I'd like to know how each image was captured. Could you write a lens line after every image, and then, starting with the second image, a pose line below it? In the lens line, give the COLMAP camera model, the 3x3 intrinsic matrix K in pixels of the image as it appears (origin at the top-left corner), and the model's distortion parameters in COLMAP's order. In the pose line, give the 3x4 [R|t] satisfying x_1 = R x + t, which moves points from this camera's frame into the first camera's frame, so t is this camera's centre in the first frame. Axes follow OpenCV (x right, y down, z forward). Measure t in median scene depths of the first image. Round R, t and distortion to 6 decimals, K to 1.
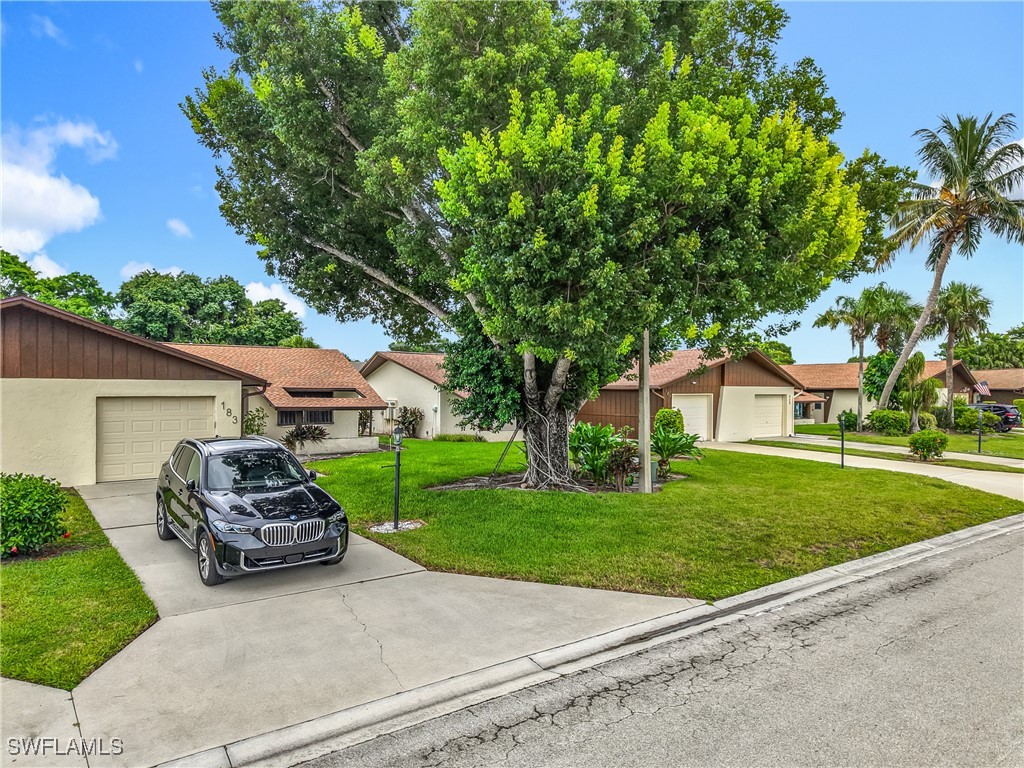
lens RADIAL K [[684.8, 0, 512.0], [0, 684.8, 384.0], [0, 0, 1]] dist [0.027215, -0.003795]
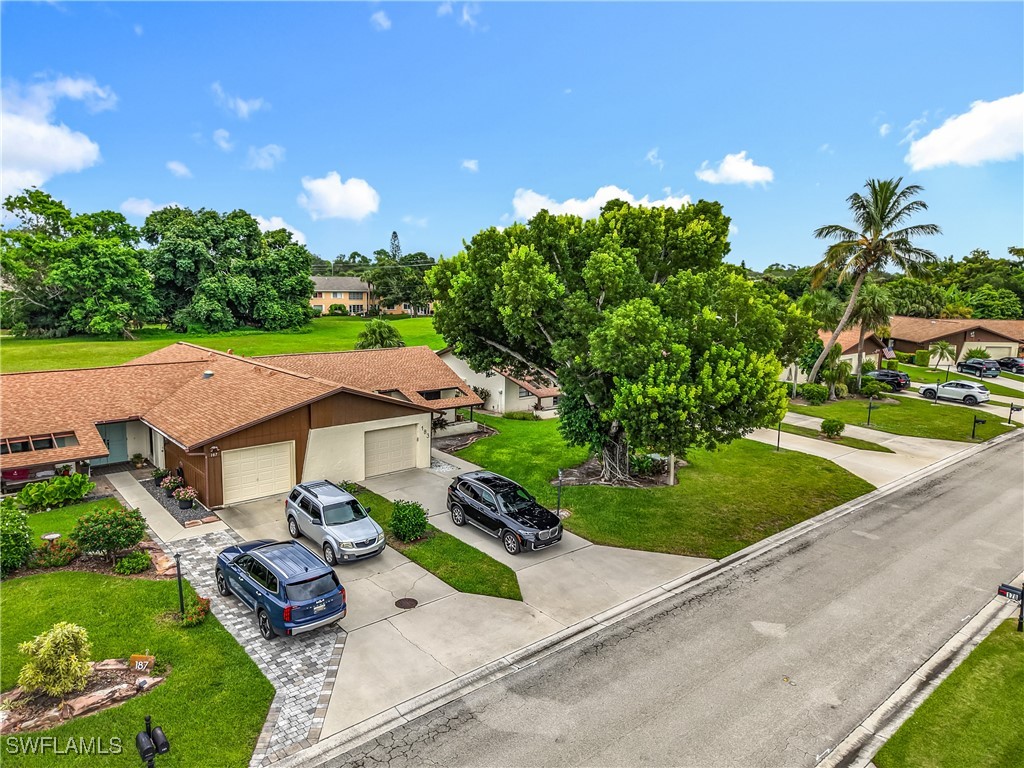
lens RADIAL K [[690.1, 0, 510.2], [0, 690.1, 369.1], [0, 0, 1]] dist [0.021722, -0.000490]
pose [[0.997787, 0.005551, 0.066256, -0.347447], [-0.015003, 0.989605, 0.143027, -0.393531], [-0.064773, -0.143704, 0.987499, -0.729886]]
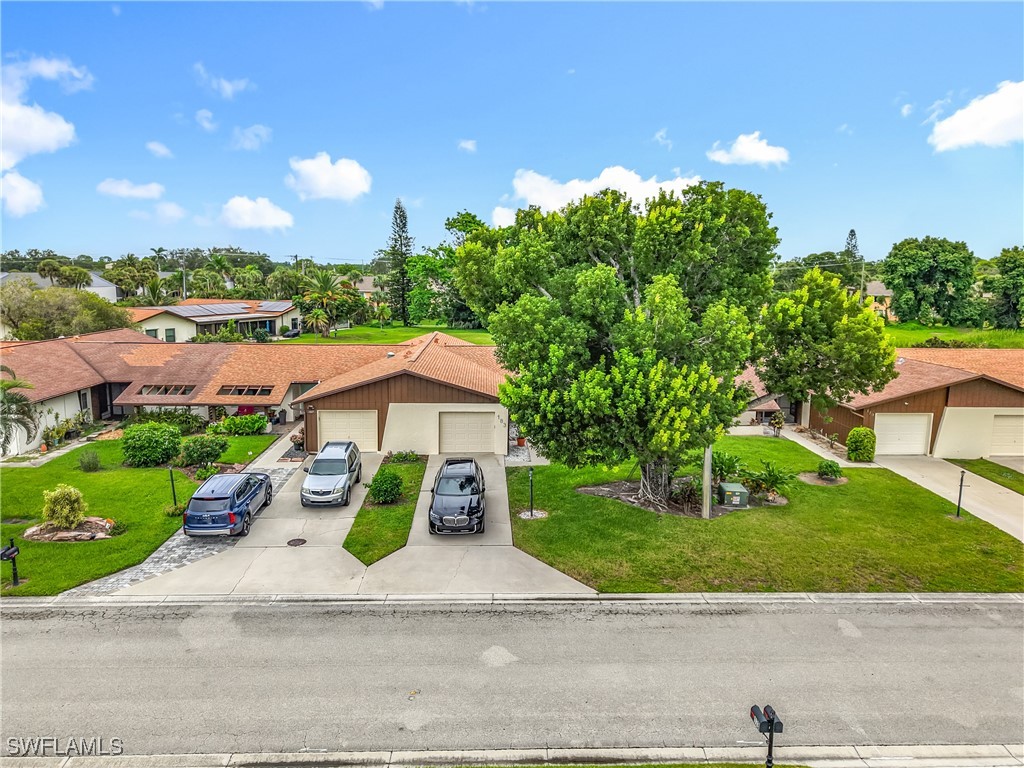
lens RADIAL K [[683.1, 0, 509.4], [0, 683.1, 407.0], [0, 0, 1]] dist [0.016954, 0.003152]
pose [[0.816704, 0.116857, -0.565101, 0.672949], [-0.003685, 0.980317, 0.197394, -0.384457], [0.577046, -0.159130, 0.801059, -0.454156]]
